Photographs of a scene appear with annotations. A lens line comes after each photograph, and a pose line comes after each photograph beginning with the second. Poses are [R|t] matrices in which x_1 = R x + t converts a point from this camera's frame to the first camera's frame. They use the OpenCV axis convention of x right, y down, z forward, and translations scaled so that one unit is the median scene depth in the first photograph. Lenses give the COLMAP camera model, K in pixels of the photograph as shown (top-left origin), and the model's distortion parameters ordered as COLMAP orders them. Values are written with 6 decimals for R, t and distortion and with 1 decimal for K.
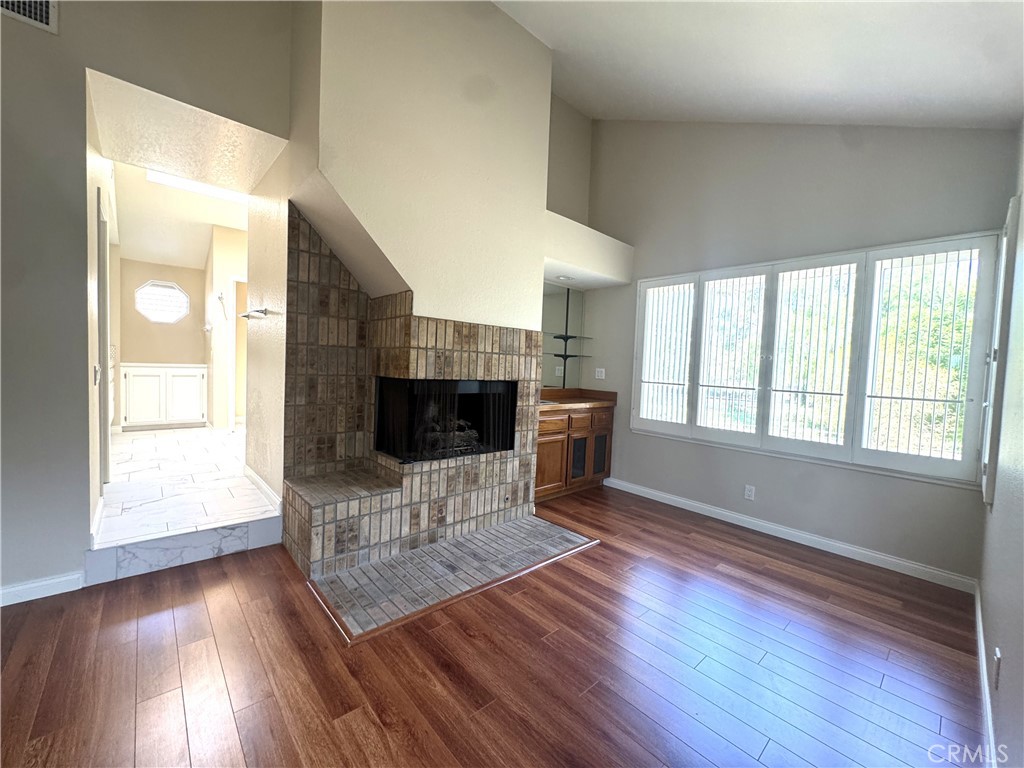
lens RADIAL K [[408.5, 0, 514.5], [0, 408.5, 385.6], [0, 0, 1]] dist [-0.000411, 0.000206]
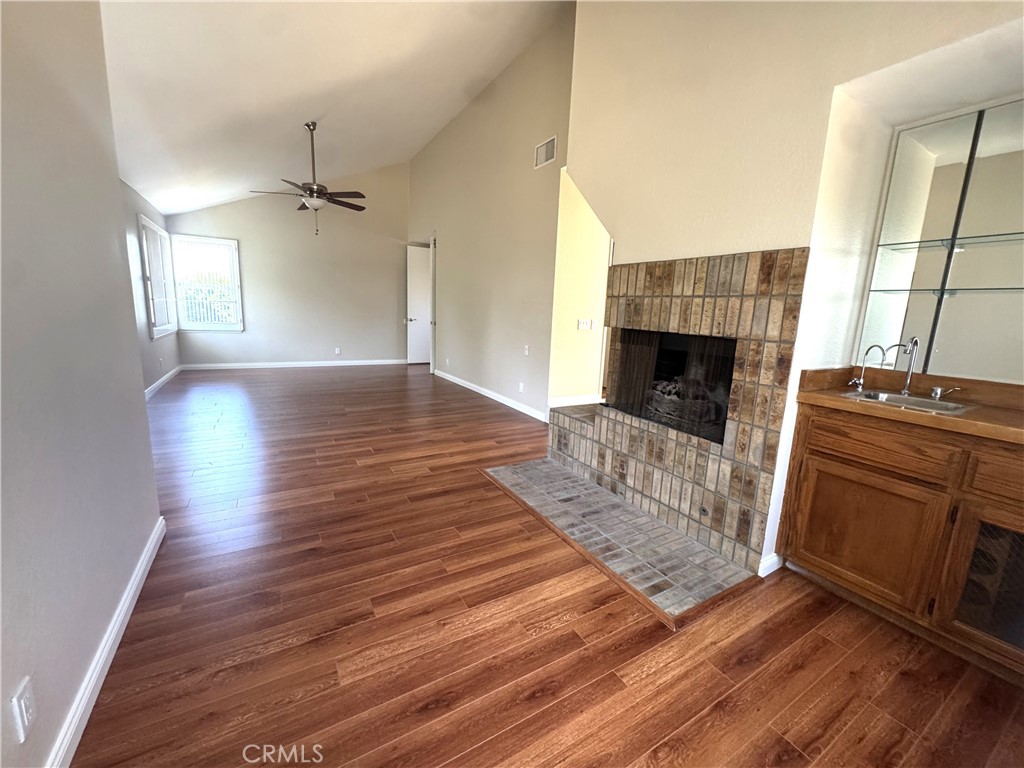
lens RADIAL K [[408.5, 0, 509.3], [0, 408.5, 383.3], [0, 0, 1]] dist [-0.000411, 0.000206]
pose [[-0.200001, 0.126058, -0.971653, 0.746841], [-0.097041, 0.984265, 0.147669, -0.003365], [0.974978, 0.123824, -0.184621, 0.848746]]
